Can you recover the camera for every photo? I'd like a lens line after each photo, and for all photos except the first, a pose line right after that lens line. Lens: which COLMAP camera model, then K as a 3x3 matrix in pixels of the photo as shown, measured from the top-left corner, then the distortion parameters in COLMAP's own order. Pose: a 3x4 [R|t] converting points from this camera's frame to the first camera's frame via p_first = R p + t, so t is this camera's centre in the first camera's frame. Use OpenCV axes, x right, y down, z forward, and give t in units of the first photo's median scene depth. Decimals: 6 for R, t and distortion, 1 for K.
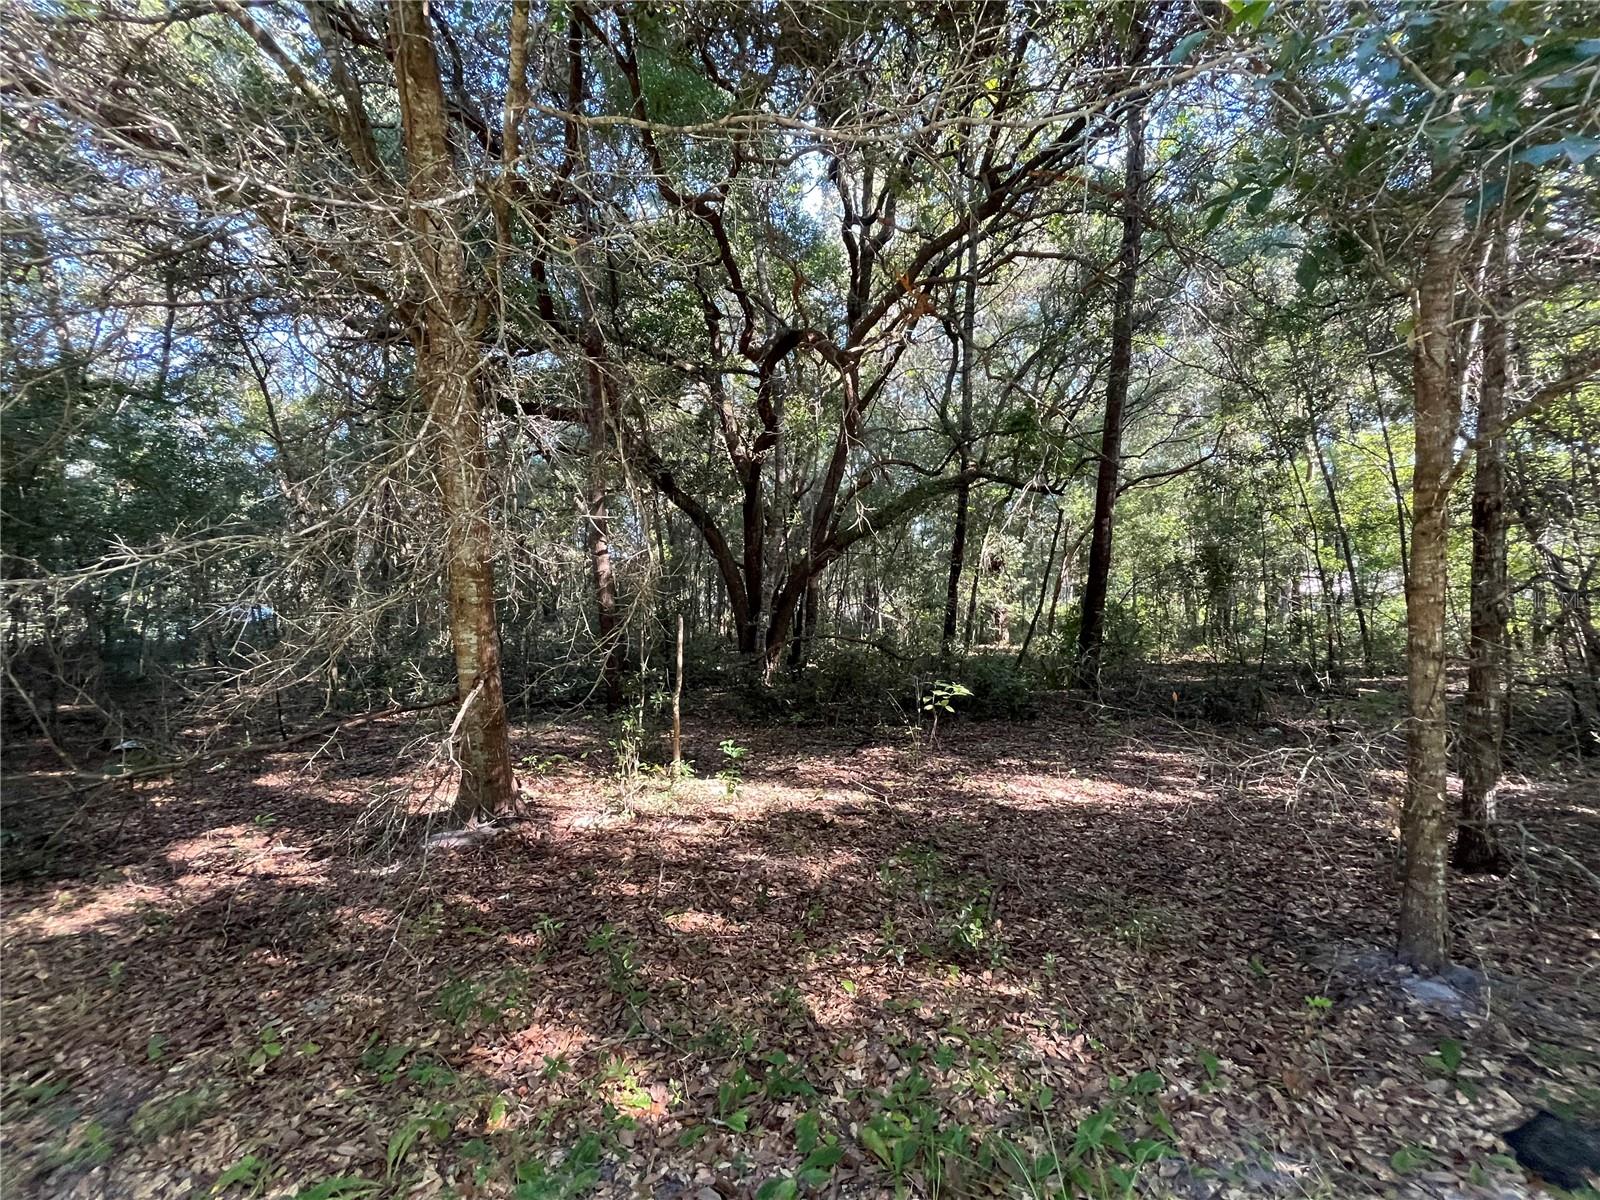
lens RADIAL K [[650.3, 0, 799.1], [0, 650.3, 595.5], [0, 0, 1]] dist [-0.001610, 0.000119]
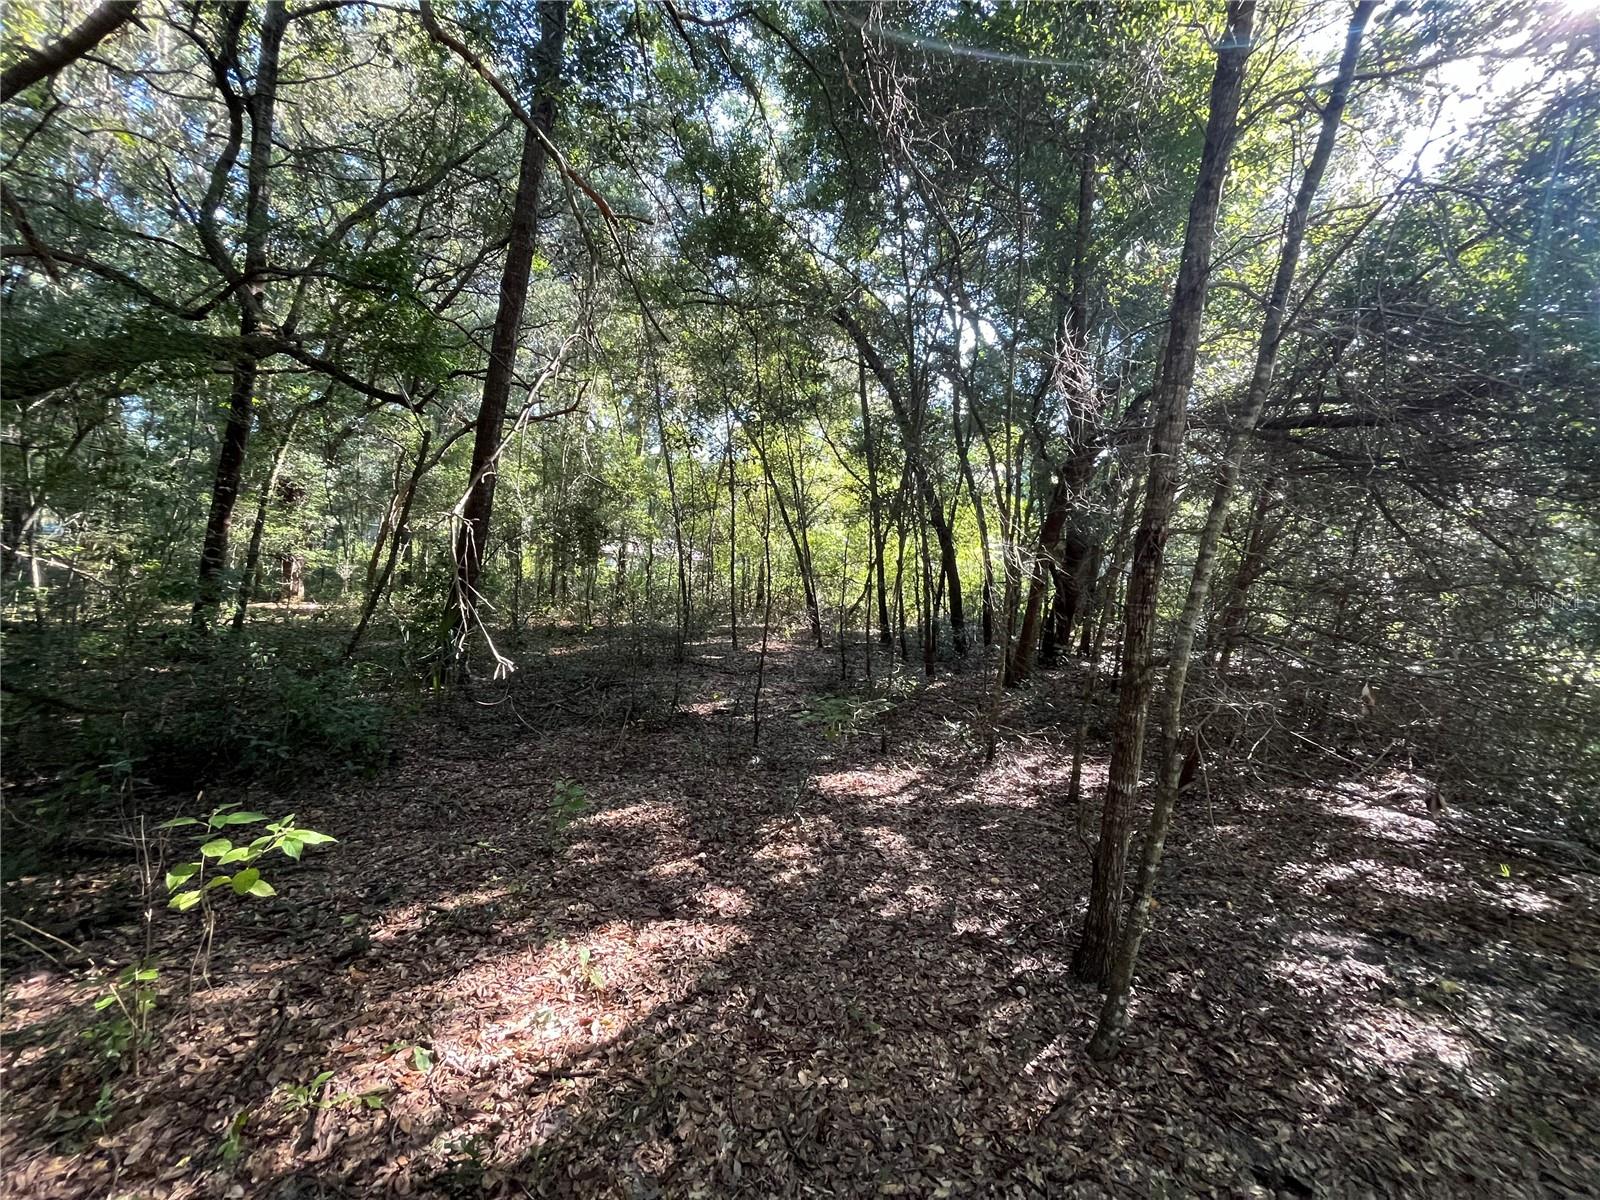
lens RADIAL K [[650.3, 0, 795.3], [0, 650.3, 593.7], [0, 0, 1]] dist [-0.001610, 0.000119]
pose [[0.557847, 0.004155, 0.829933, 0.033267], [-0.073939, 0.996260, 0.044711, -0.014803], [-0.826643, -0.086306, 0.556068, 0.201812]]
